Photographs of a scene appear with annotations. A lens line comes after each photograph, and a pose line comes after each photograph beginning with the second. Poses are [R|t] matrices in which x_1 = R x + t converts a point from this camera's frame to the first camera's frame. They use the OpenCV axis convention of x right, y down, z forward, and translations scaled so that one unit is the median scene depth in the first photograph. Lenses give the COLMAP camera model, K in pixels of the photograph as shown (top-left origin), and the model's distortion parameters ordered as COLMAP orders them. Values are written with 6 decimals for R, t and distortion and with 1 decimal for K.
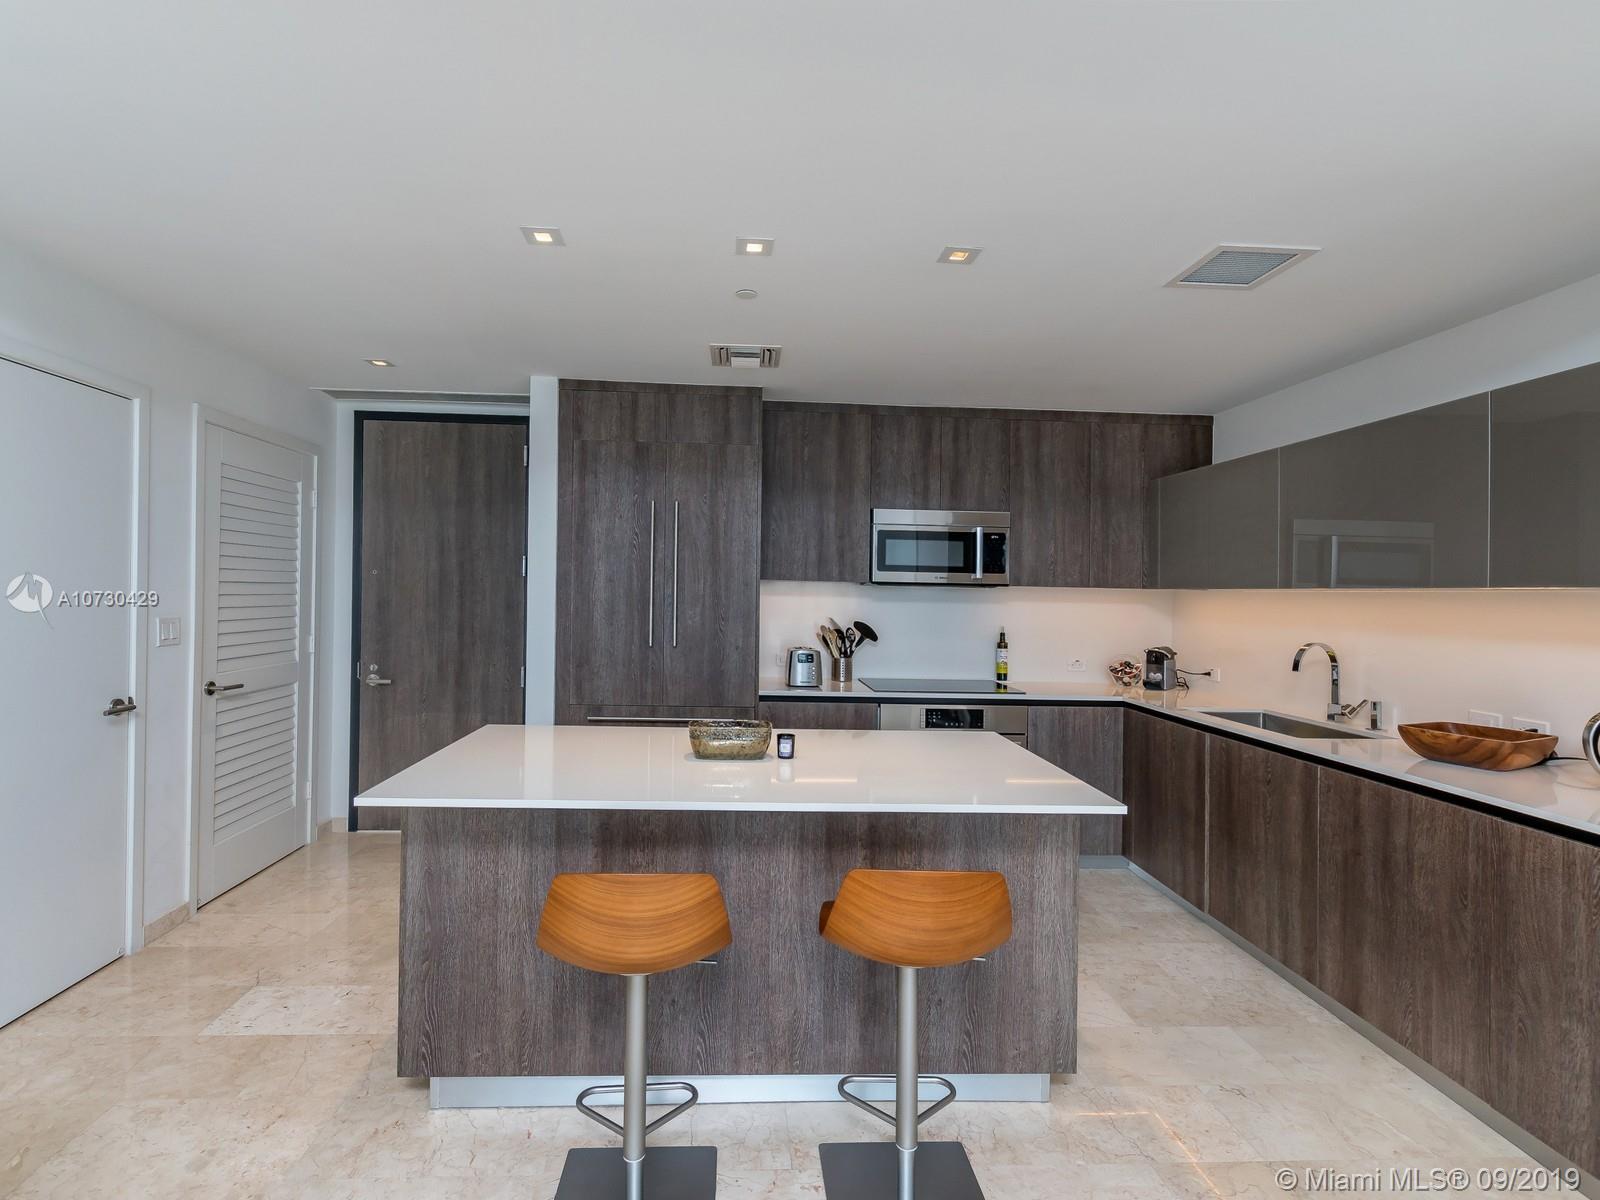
lens RADIAL K [[783.0, 0, 779.2], [0, 783.0, 605.5], [0, 0, 1]] dist [0.008293, -0.003579]
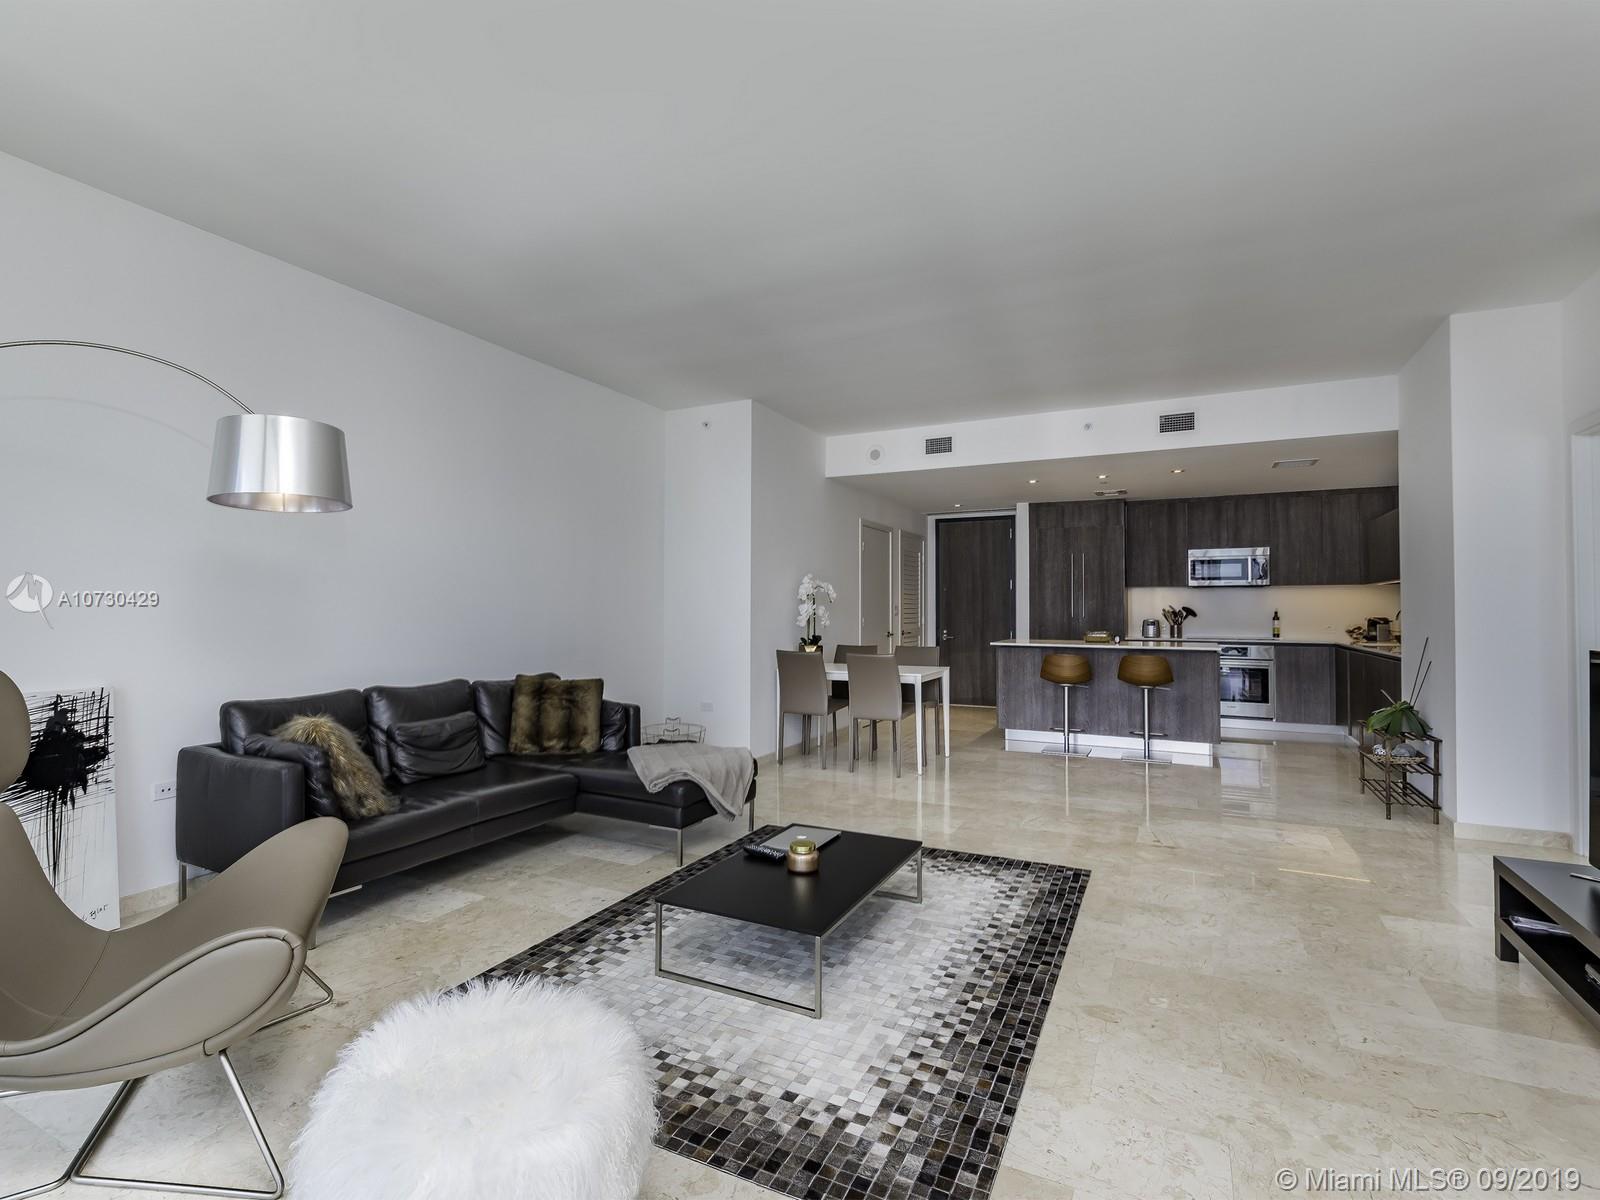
lens RADIAL K [[783.0, 0, 780.8], [0, 783.0, 609.8], [0, 0, 1]] dist [0.008293, -0.003579]
pose [[0.862004, -0.018736, -0.506554, 0.253369], [0.005715, 0.999612, -0.027249, 0.085714], [0.506869, 0.020594, 0.861777, -1.356869]]
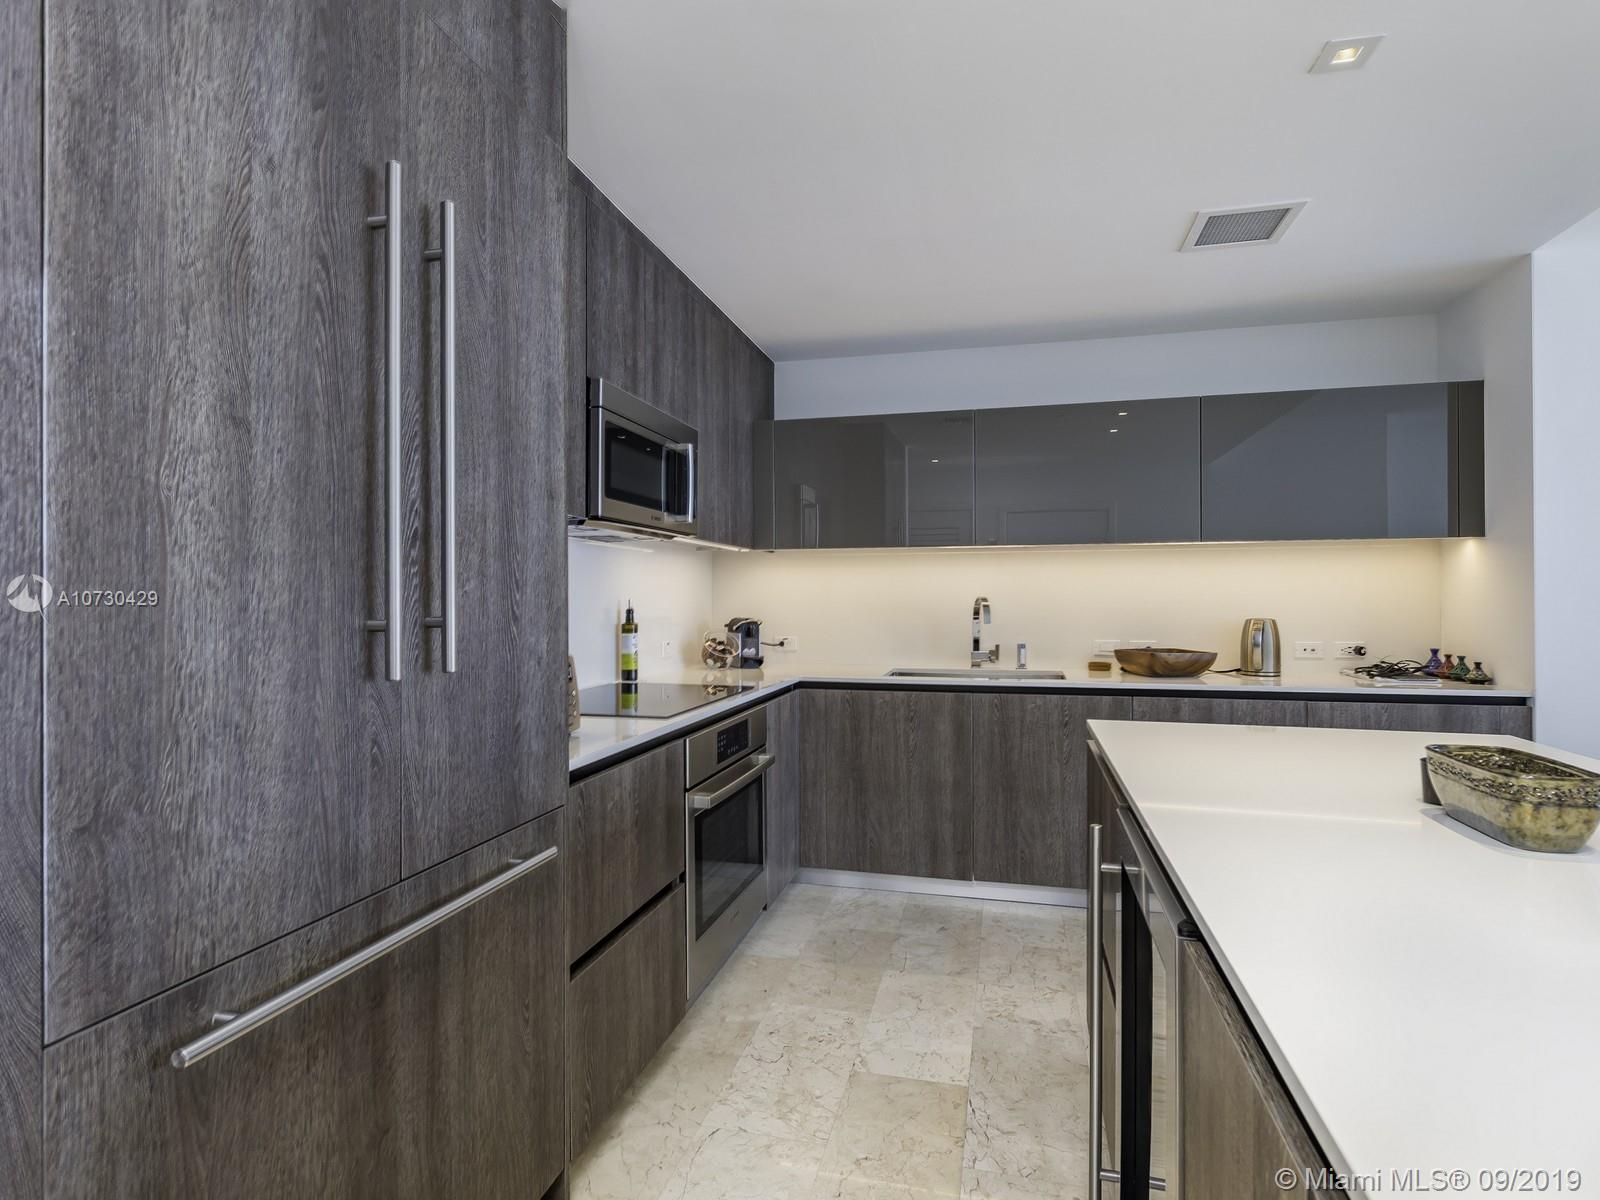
lens RADIAL K [[812.8, 0, 801.5], [0, 812.8, 597.9], [0, 0, 1]] dist [-0.013430, 0.000329]
pose [[0.291233, -0.021477, 0.956411, -0.392592], [0.024234, 0.999593, 0.015068, 0.020741], [-0.956345, 0.018789, 0.291635, 0.765337]]
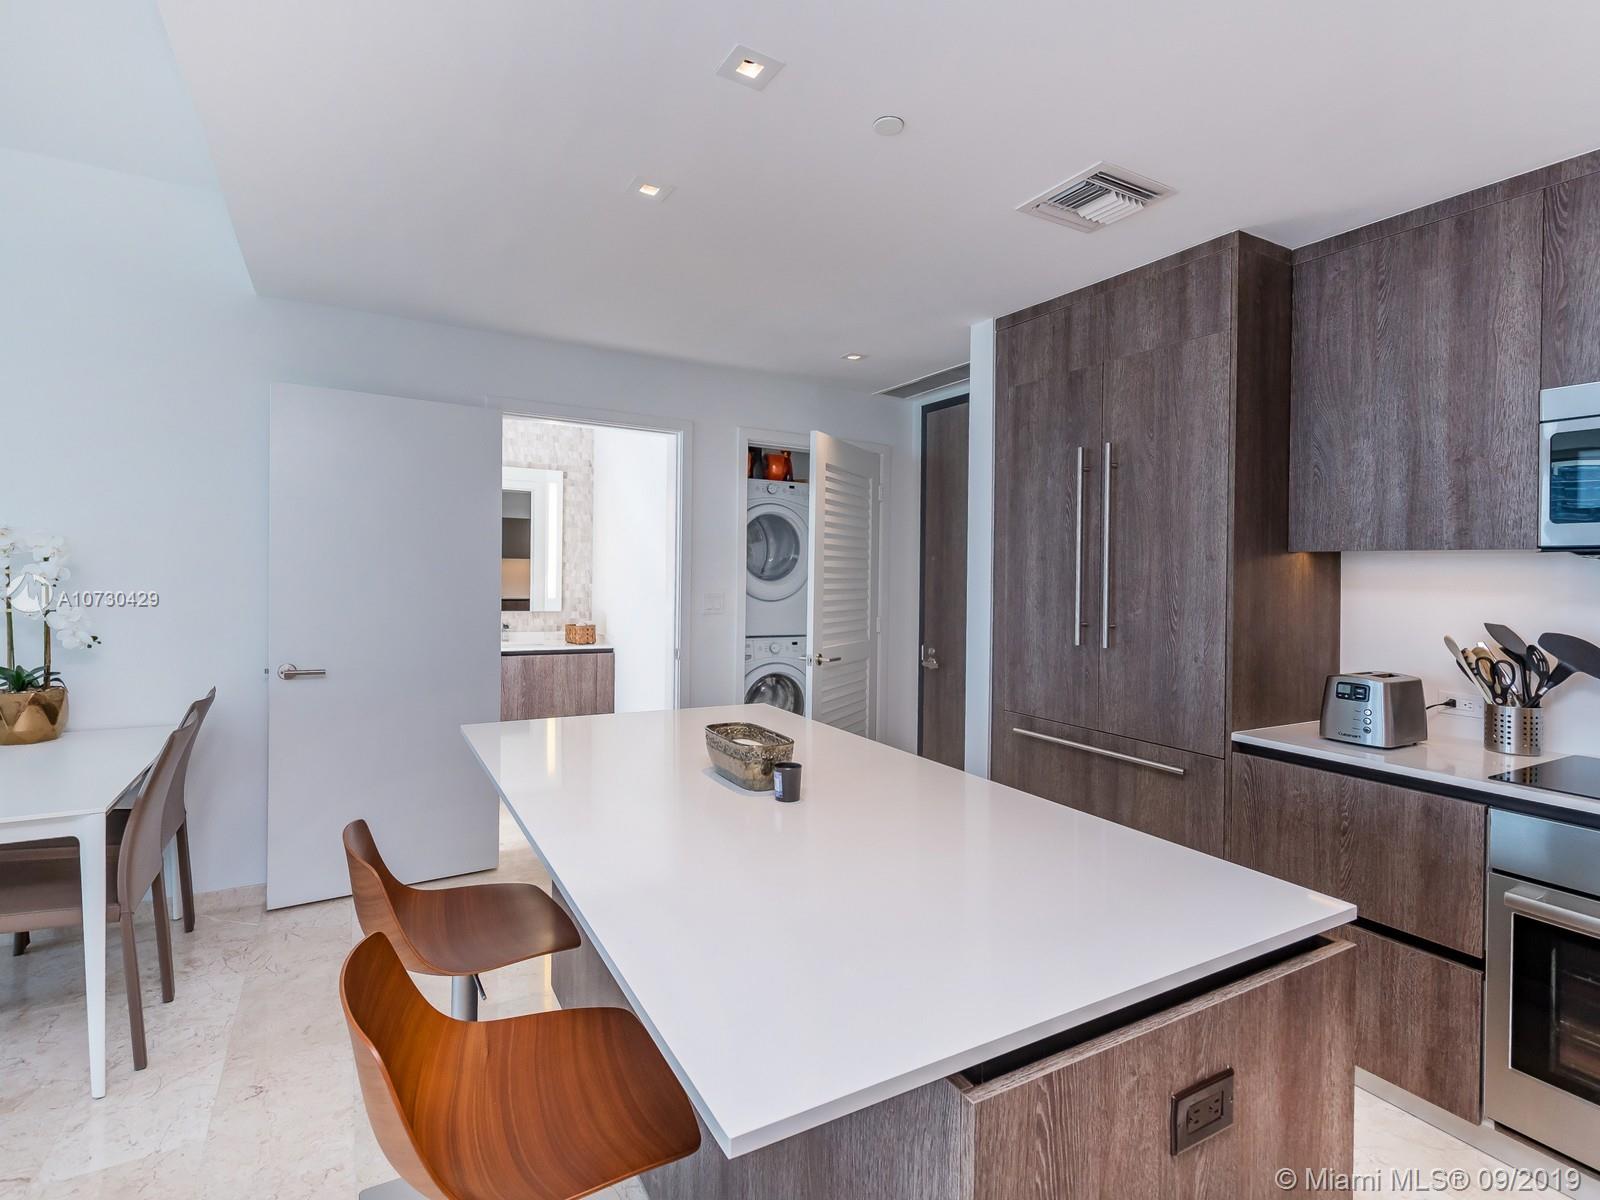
lens RADIAL K [[783.0, 0, 778.3], [0, 783.0, 587.5], [0, 0, 1]] dist [0.008293, -0.003579]
pose [[0.439649, 0.004879, -0.898156, 0.365517], [-0.027170, 0.999600, -0.007869, 0.010637], [0.897758, 0.027863, 0.439606, 0.419435]]
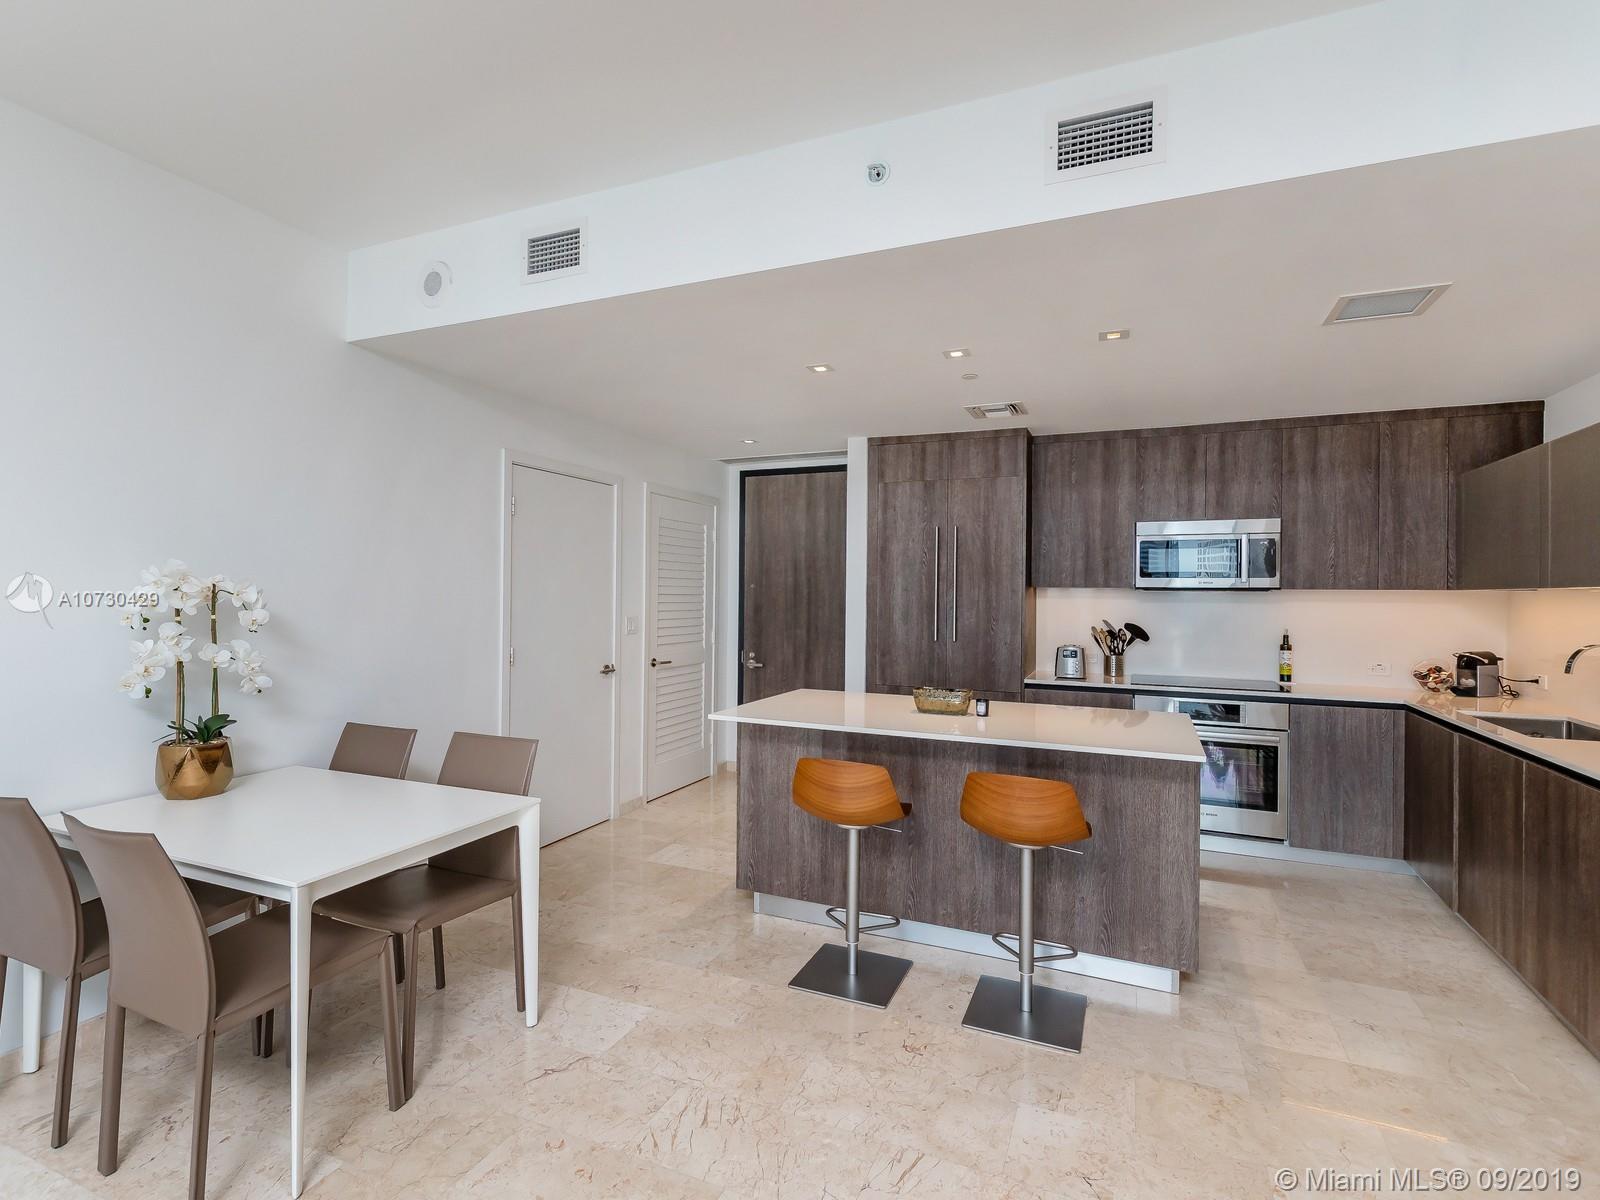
lens RADIAL K [[783.0, 0, 802.0], [0, 783.0, 613.8], [0, 0, 1]] dist [0.008293, -0.003579]
pose [[0.895857, -0.000988, -0.444342, 0.203532], [0.000926, 1.000000, -0.000357, 0.008124], [0.444342, -0.000091, 0.895857, -0.231128]]
